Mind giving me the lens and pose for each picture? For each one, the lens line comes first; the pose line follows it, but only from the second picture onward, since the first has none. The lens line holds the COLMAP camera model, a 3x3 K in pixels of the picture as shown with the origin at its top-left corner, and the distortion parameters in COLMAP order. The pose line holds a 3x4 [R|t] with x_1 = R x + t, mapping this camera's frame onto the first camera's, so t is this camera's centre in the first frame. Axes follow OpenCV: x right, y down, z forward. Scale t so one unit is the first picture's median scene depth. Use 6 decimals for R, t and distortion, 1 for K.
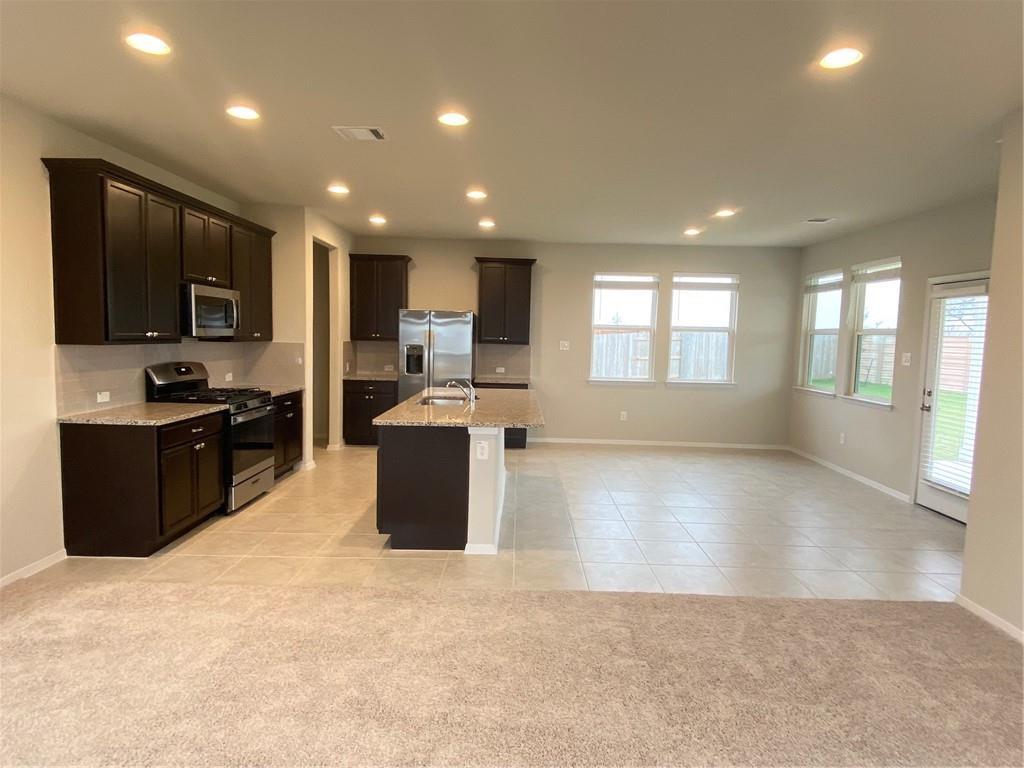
lens RADIAL K [[576.9, 0, 512.0], [0, 576.9, 384.0], [0, 0, 1]] dist [0.071892, -0.086316]
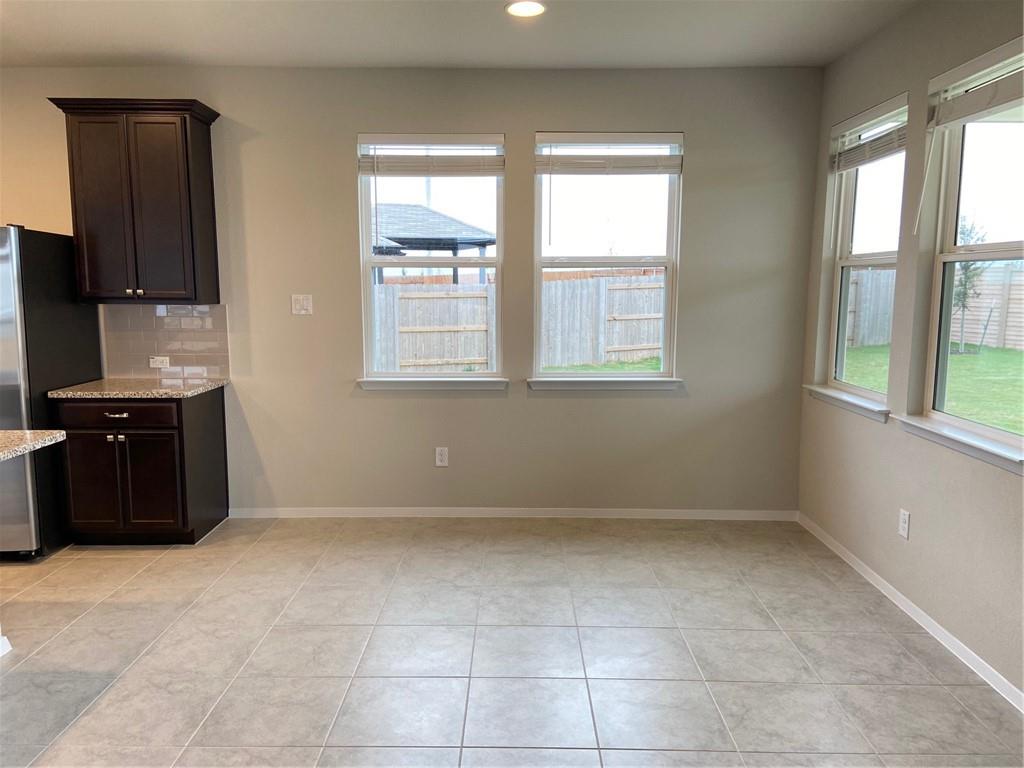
lens RADIAL K [[768.9, 0, 509.2], [0, 768.9, 386.1], [0, 0, 1]] dist [0.116410, -0.145283]
pose [[0.999739, -0.022834, -0.000229, 0.302045], [0.022821, 0.998712, 0.045323, -0.032699], [-0.000806, -0.045317, 0.998972, 0.477877]]
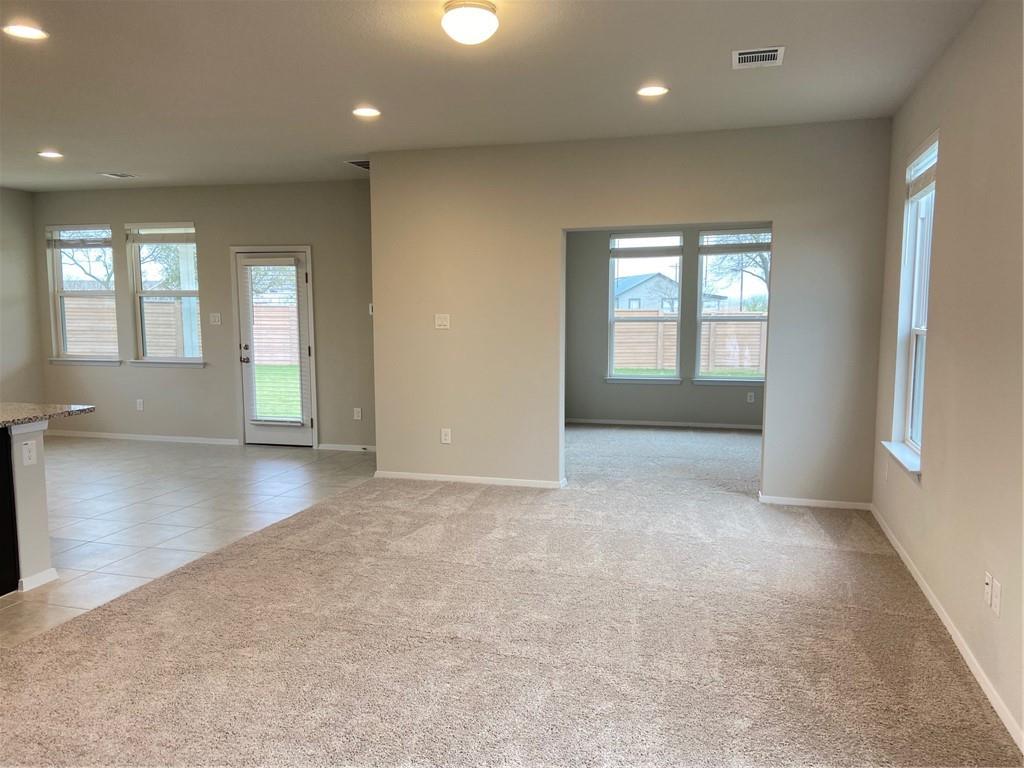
lens RADIAL K [[768.0, 0, 512.4], [0, 768.0, 393.2], [0, 0, 1]] dist [0.120663, -0.152058]
pose [[0.275839, -0.131748, 0.952132, -0.499763], [0.091096, 0.989687, 0.110553, -0.012681], [-0.956877, 0.056241, 0.284996, 0.044919]]
